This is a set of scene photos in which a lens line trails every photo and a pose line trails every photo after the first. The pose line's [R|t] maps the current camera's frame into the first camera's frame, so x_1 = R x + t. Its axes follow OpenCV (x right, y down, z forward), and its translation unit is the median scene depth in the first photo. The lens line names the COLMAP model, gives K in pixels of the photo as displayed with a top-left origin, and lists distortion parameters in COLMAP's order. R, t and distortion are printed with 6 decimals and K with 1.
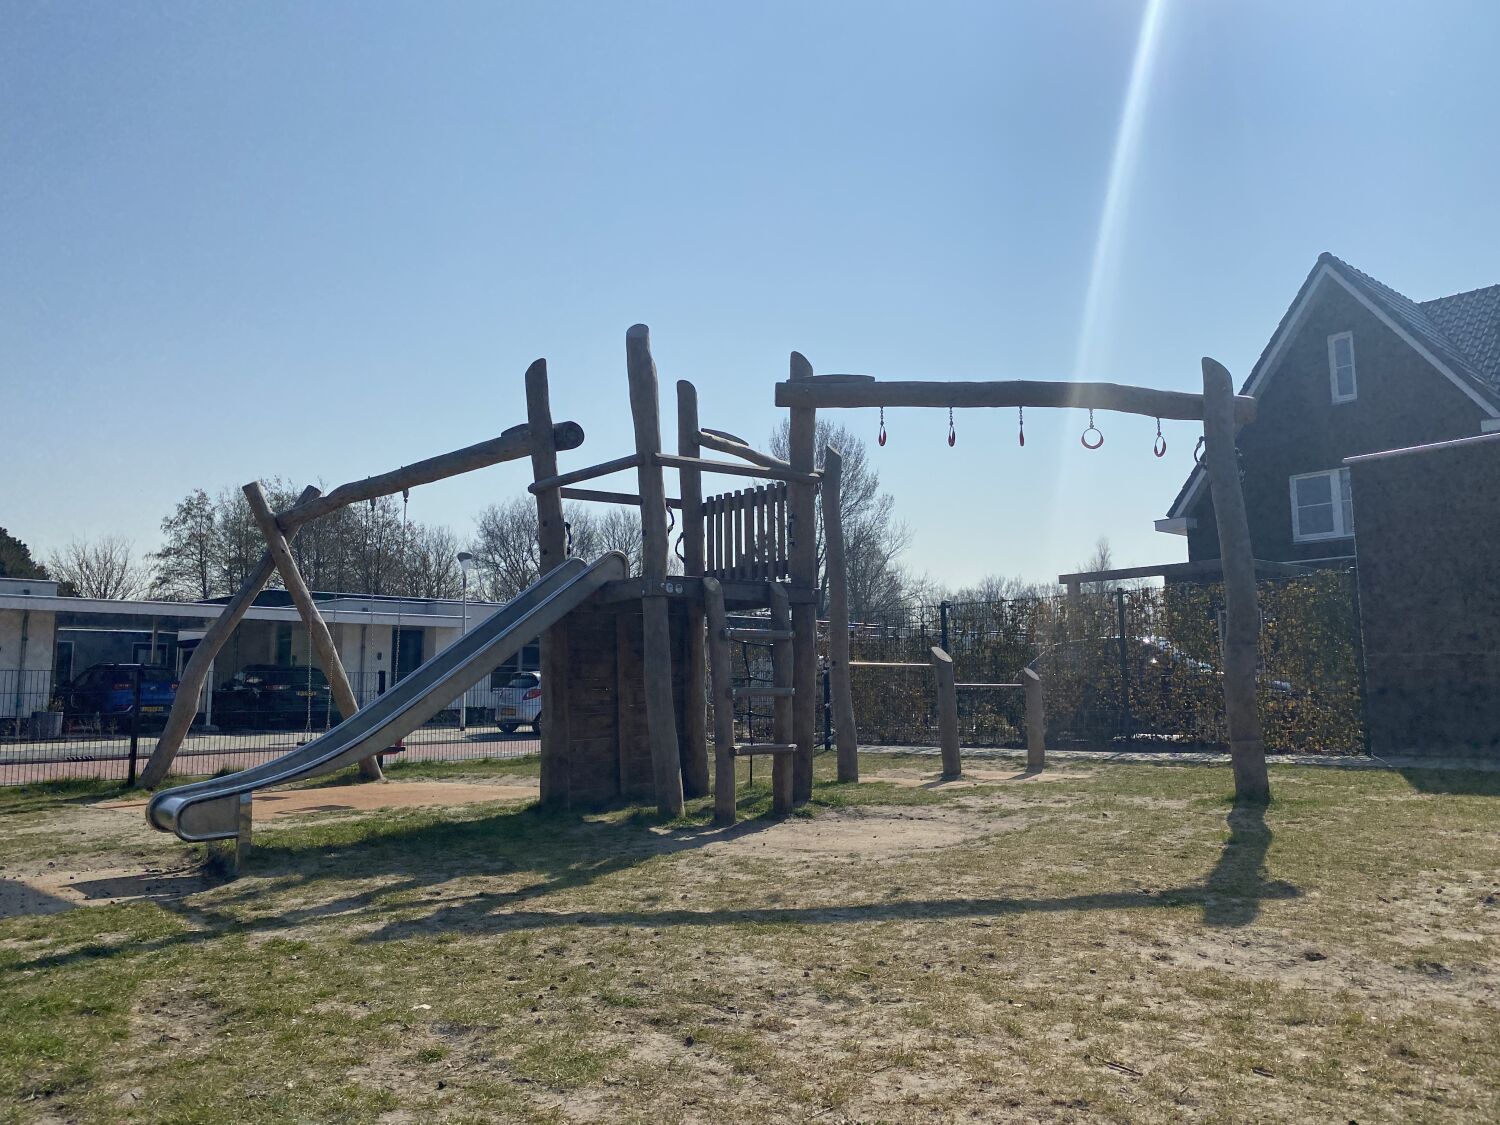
lens RADIAL K [[1120.6, 0, 781.0], [0, 1120.6, 563.2], [0, 0, 1]] dist [0.062535, -0.001710]
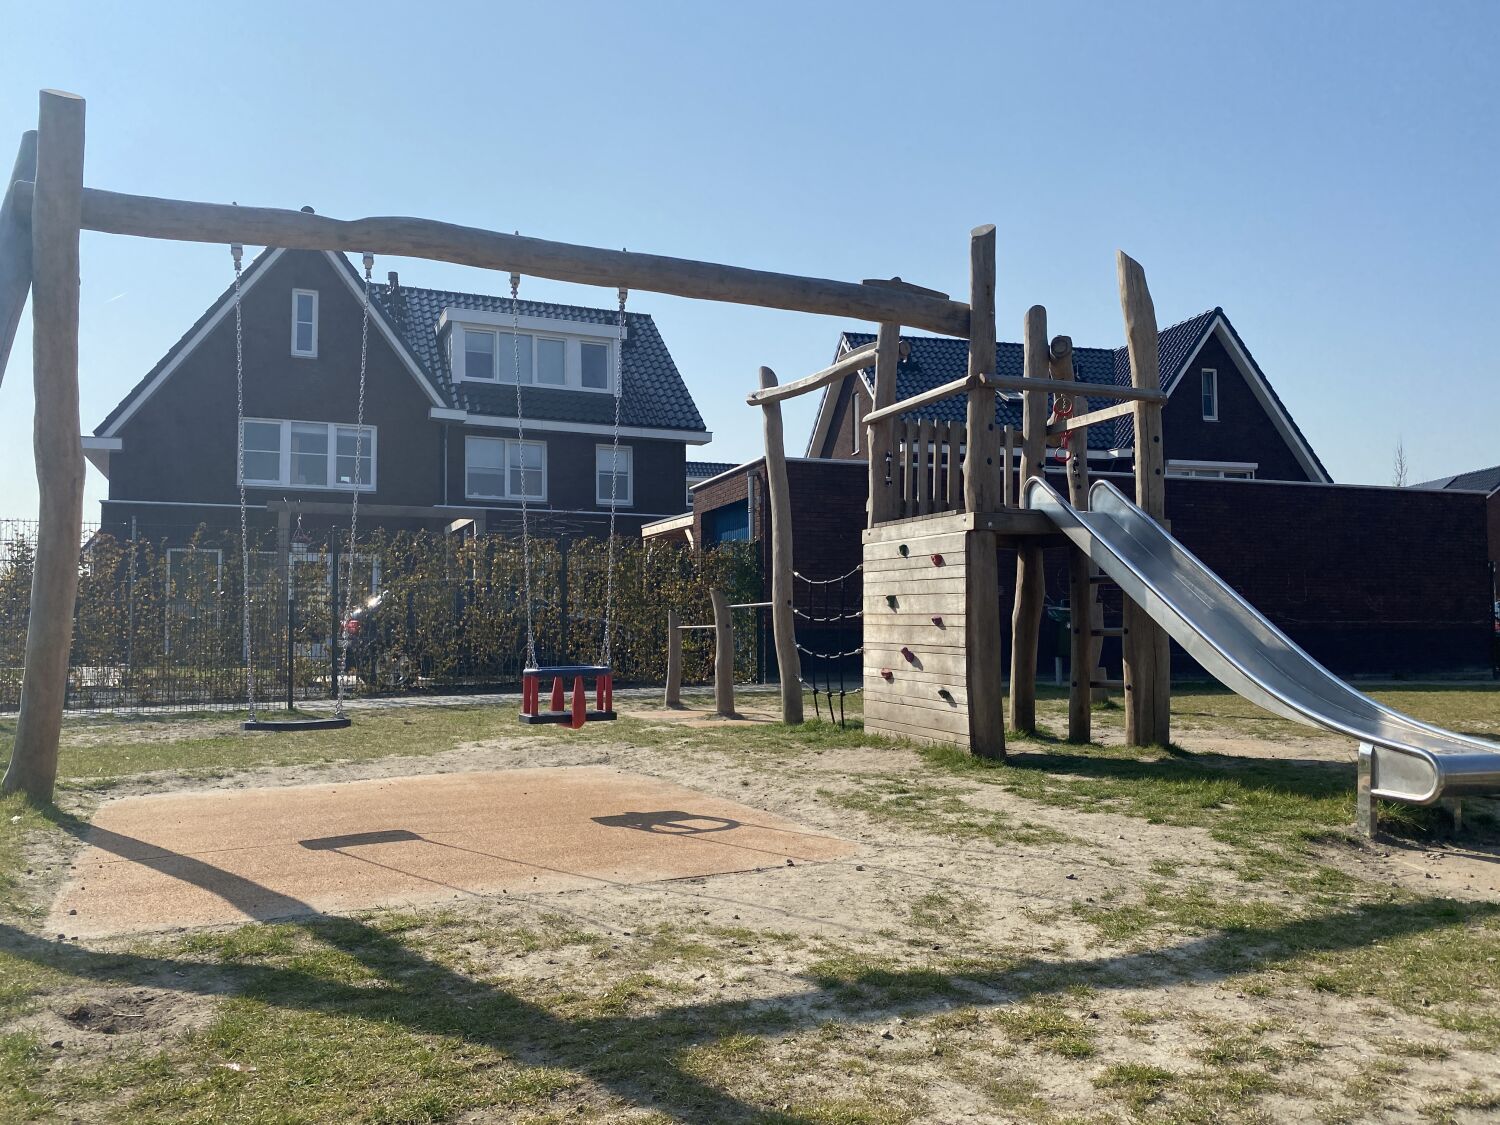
lens RADIAL K [[1131.8, 0, 750.0], [0, 1131.8, 562.5], [0, 0, 1]] dist [0.019142, -0.006399]
pose [[0.335608, 0.075265, 0.938990, -0.315056], [-0.113629, 0.992759, -0.038962, 0.036375], [-0.935123, -0.093621, 0.341730, 0.255819]]
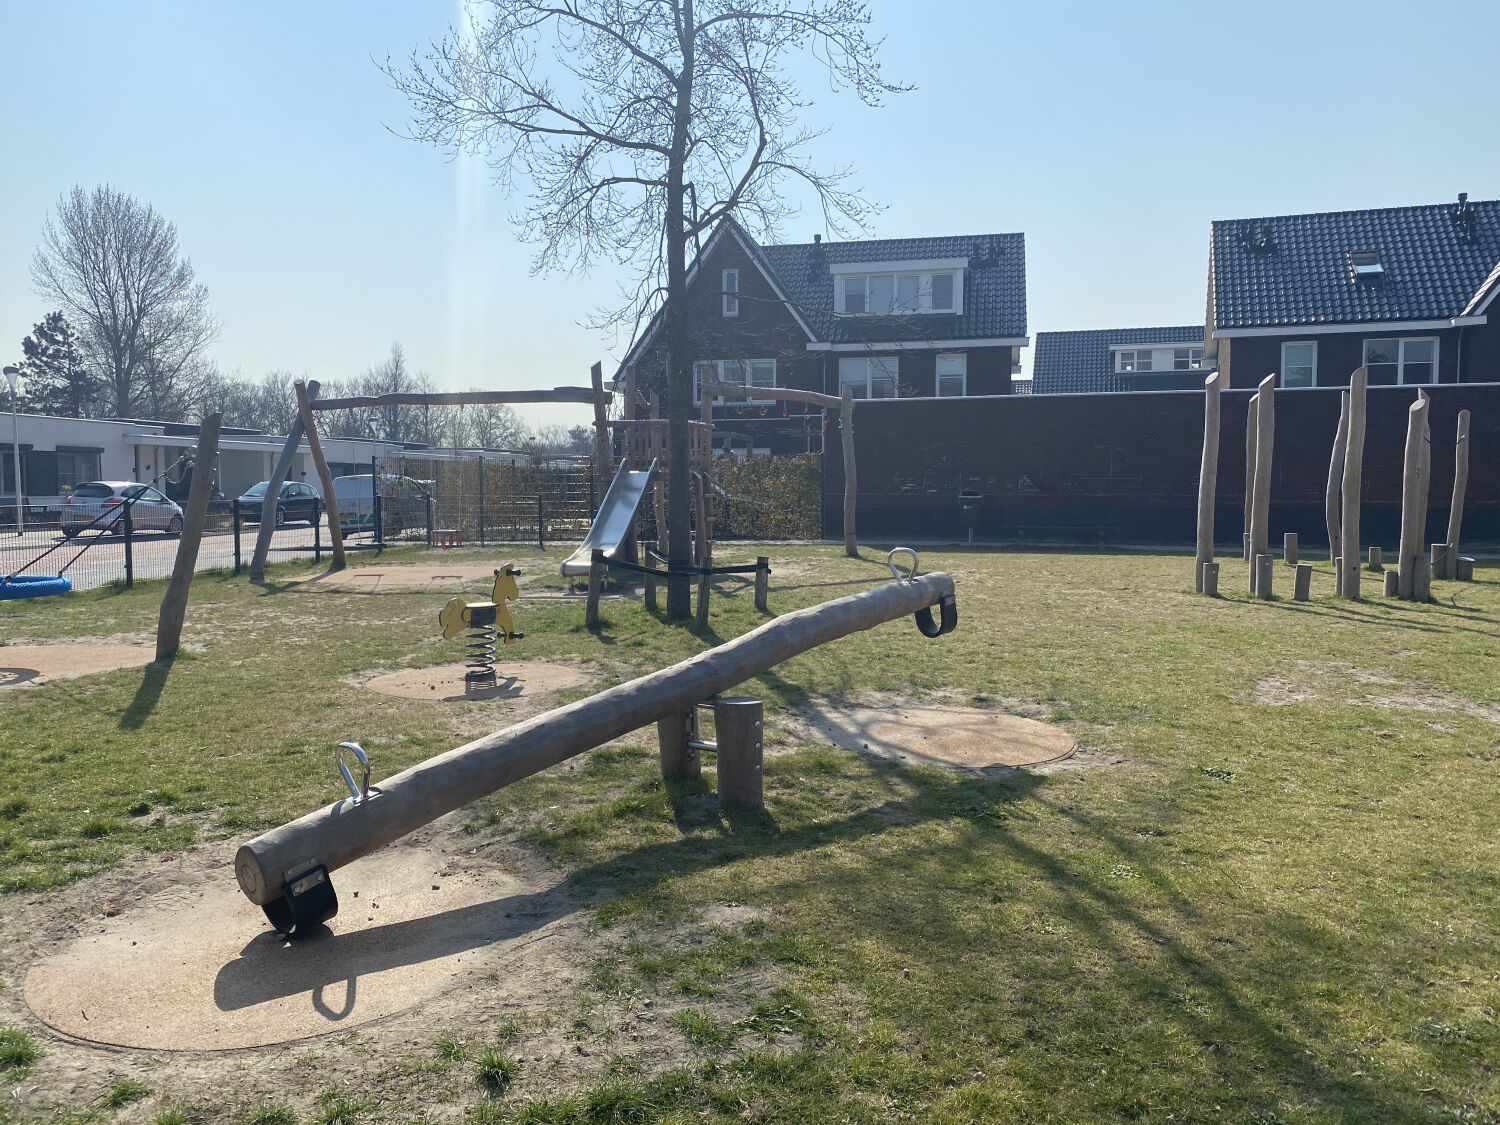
lens RADIAL K [[1131.8, 0, 750.0], [0, 1131.8, 562.5], [0, 0, 1]] dist [0.019142, -0.006399]
pose [[0.821650, -0.022149, 0.569563, -0.354211], [-0.076398, 0.985949, 0.148553, -0.042870], [-0.564850, -0.165572, 0.808412, -0.295348]]
